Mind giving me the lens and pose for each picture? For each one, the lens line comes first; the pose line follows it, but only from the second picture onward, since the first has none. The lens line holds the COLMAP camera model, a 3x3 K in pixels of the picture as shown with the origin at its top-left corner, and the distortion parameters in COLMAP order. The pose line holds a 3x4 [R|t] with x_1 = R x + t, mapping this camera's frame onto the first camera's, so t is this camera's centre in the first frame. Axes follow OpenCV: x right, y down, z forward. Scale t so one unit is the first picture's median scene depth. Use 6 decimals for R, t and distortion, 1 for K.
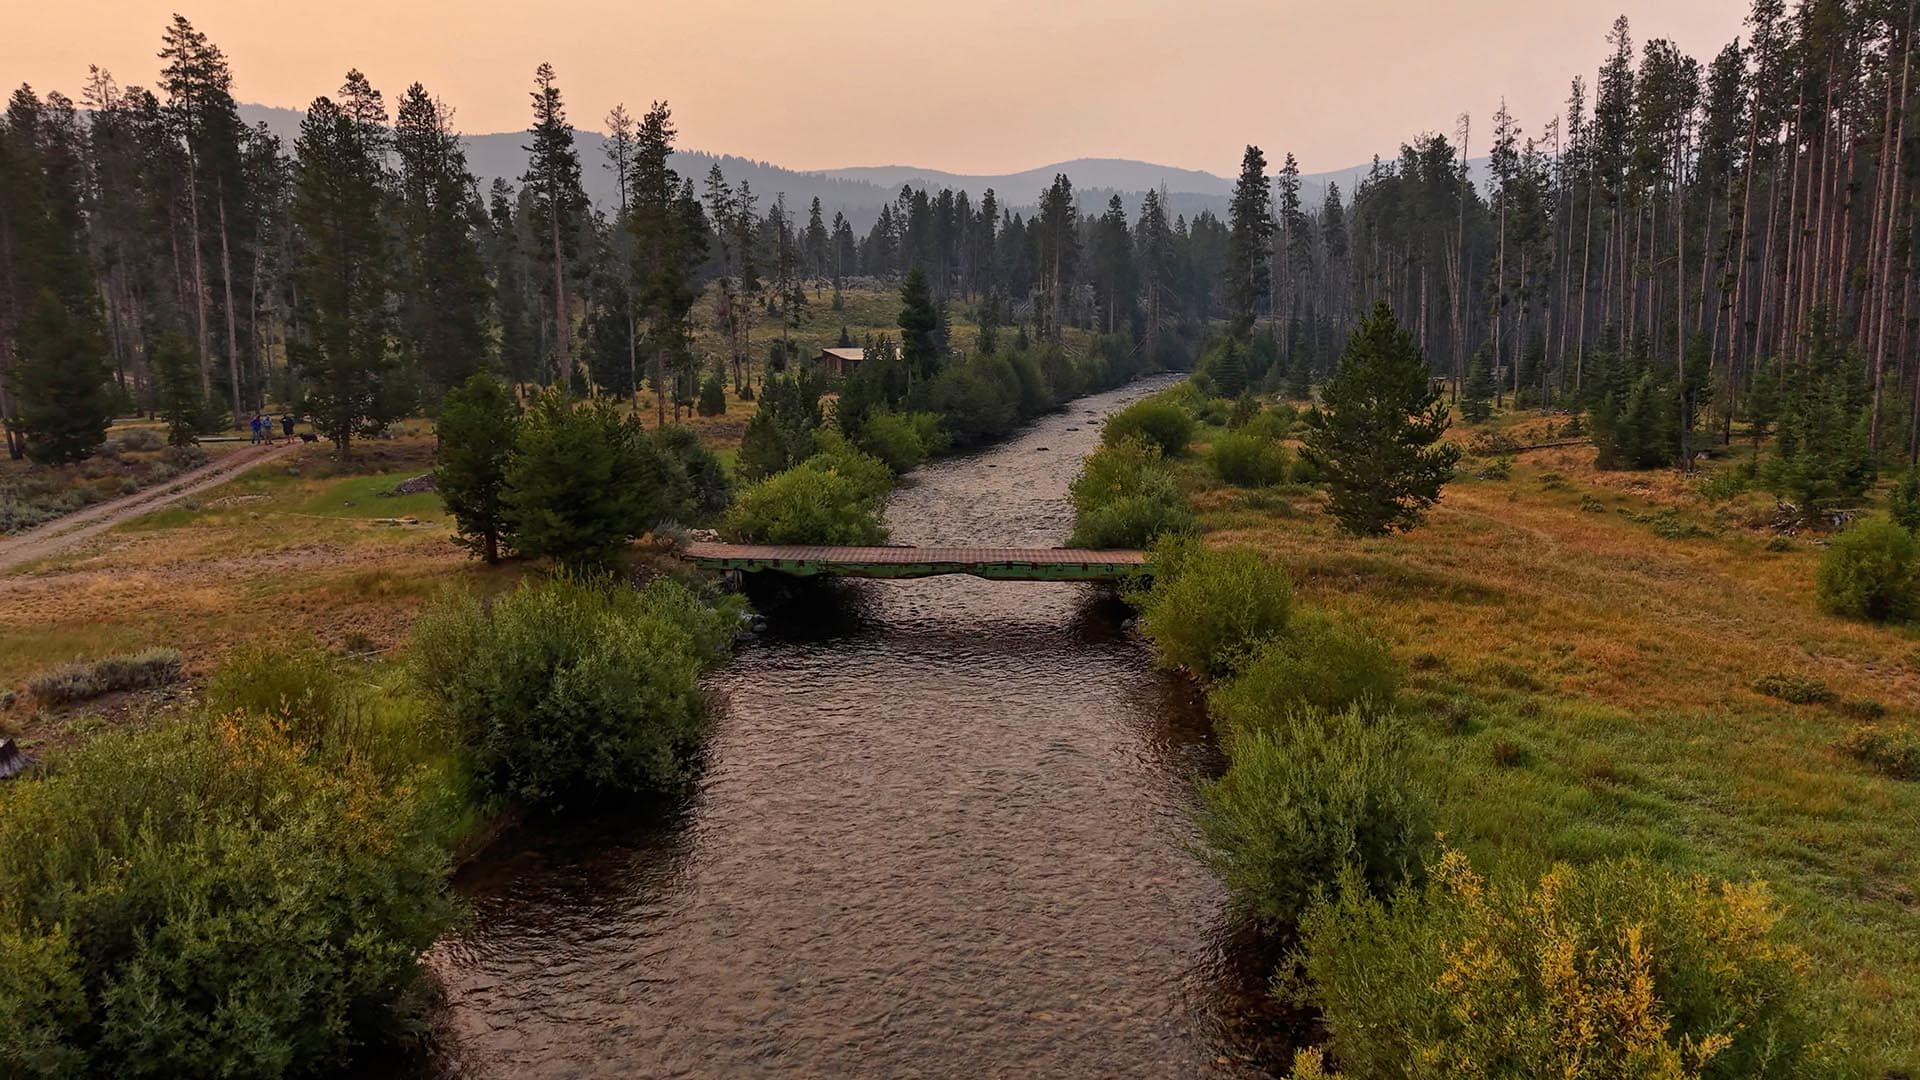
lens RADIAL K [[1366.8, 0, 952.7], [0, 1366.8, 547.5], [0, 0, 1]] dist [0.063496, -0.095142]
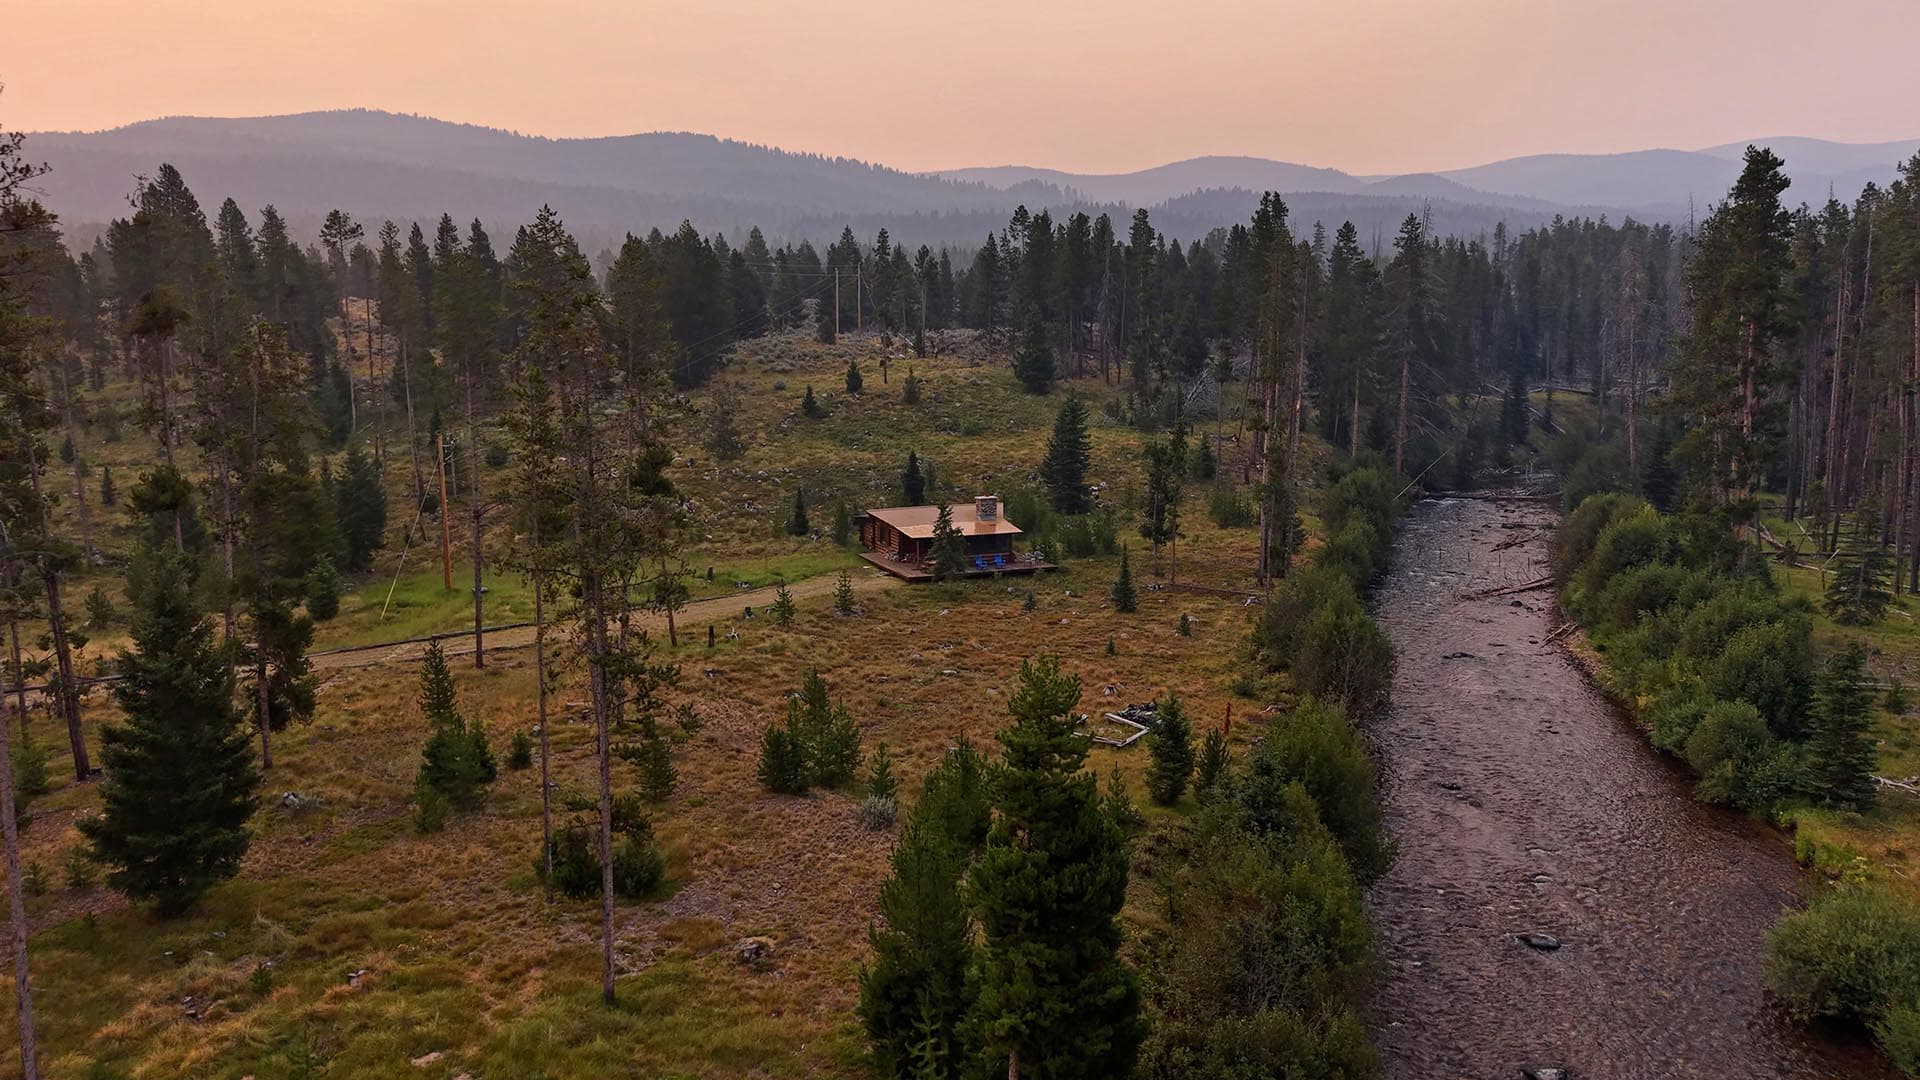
lens RADIAL K [[1366.8, 0, 952.7], [0, 1366.8, 547.5], [0, 0, 1]] dist [0.063496, -0.095142]
pose [[0.996593, 0.014685, -0.081159, -0.031700], [-0.014670, 0.999892, 0.000782, -0.309467], [0.081161, 0.000411, 0.996701, 1.039421]]
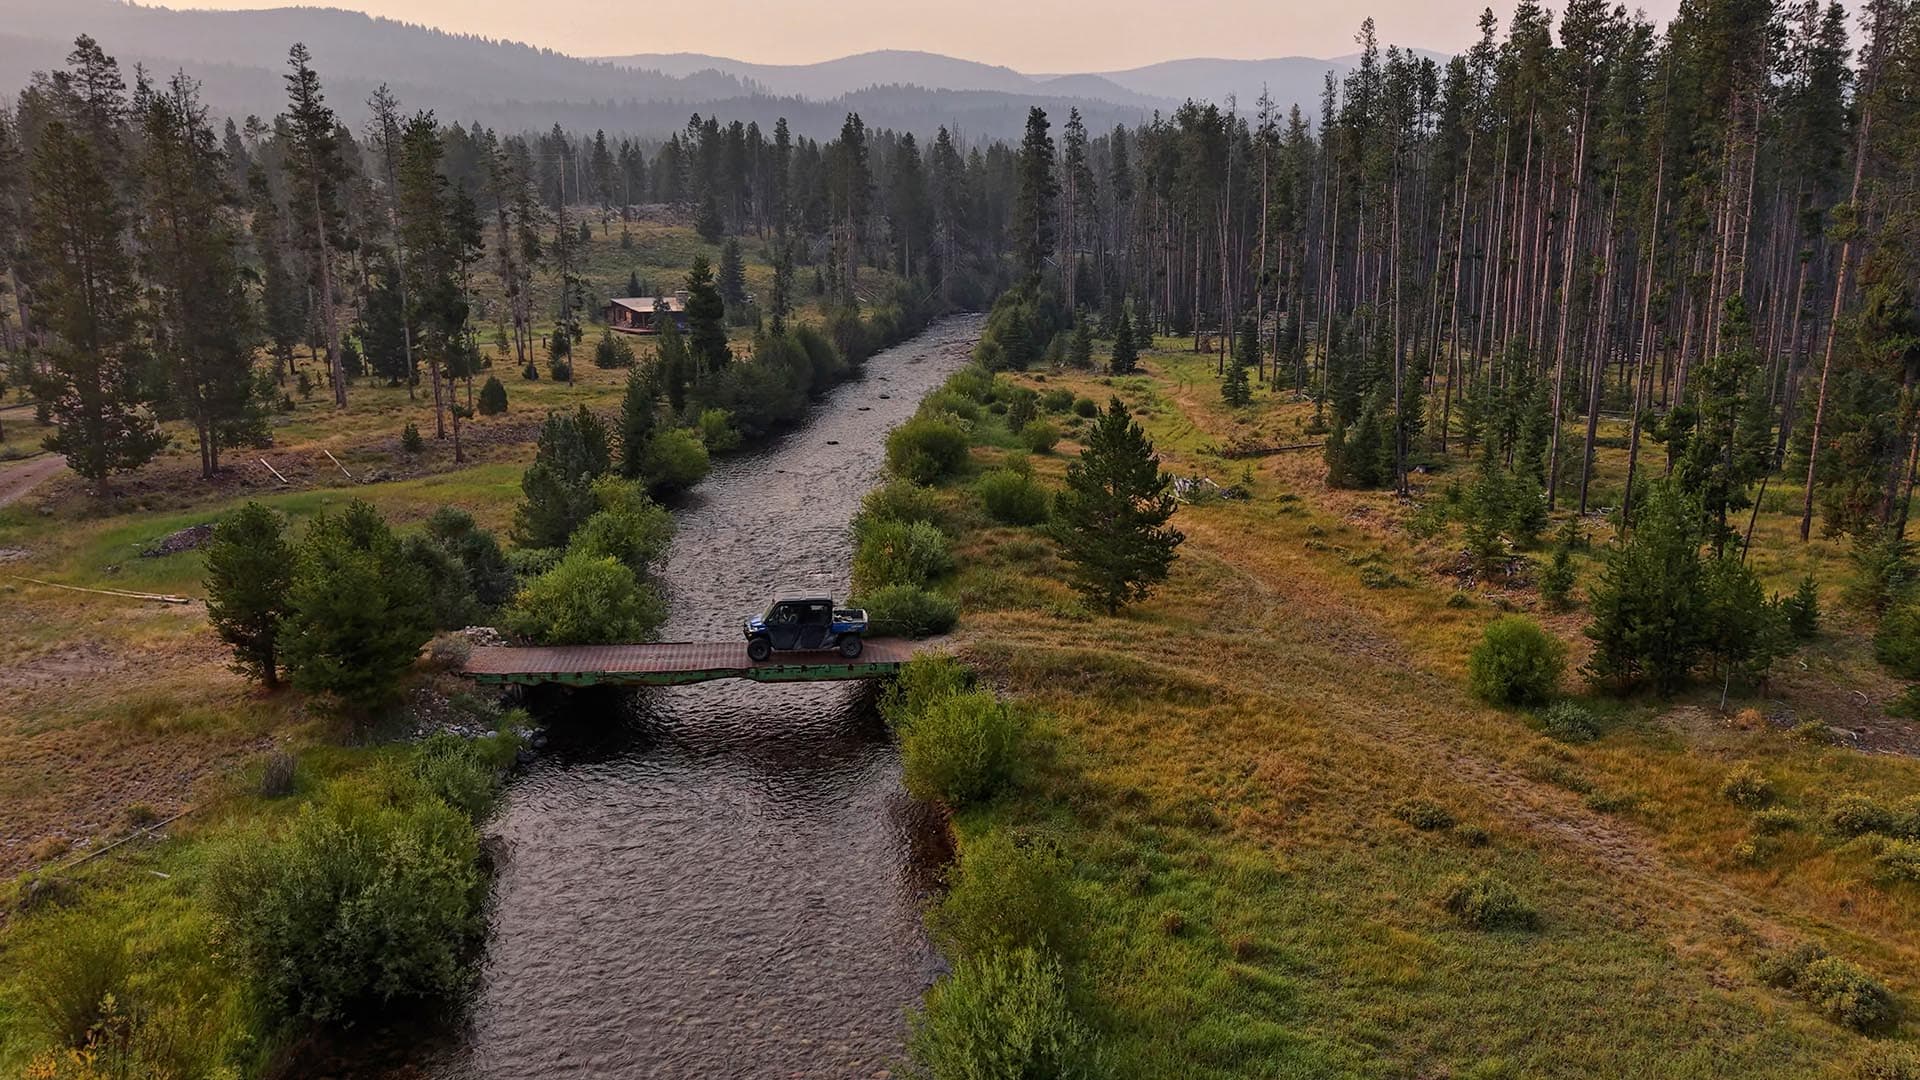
lens RADIAL K [[1380.2, 0, 957.8], [0, 1380.2, 545.6], [0, 0, 1]] dist [0.002588, 0.003132]
pose [[0.989780, -0.026207, 0.140177, 0.016858], [0.016282, 0.997309, 0.071486, -0.085693], [-0.141673, -0.068473, 0.987543, -0.045834]]
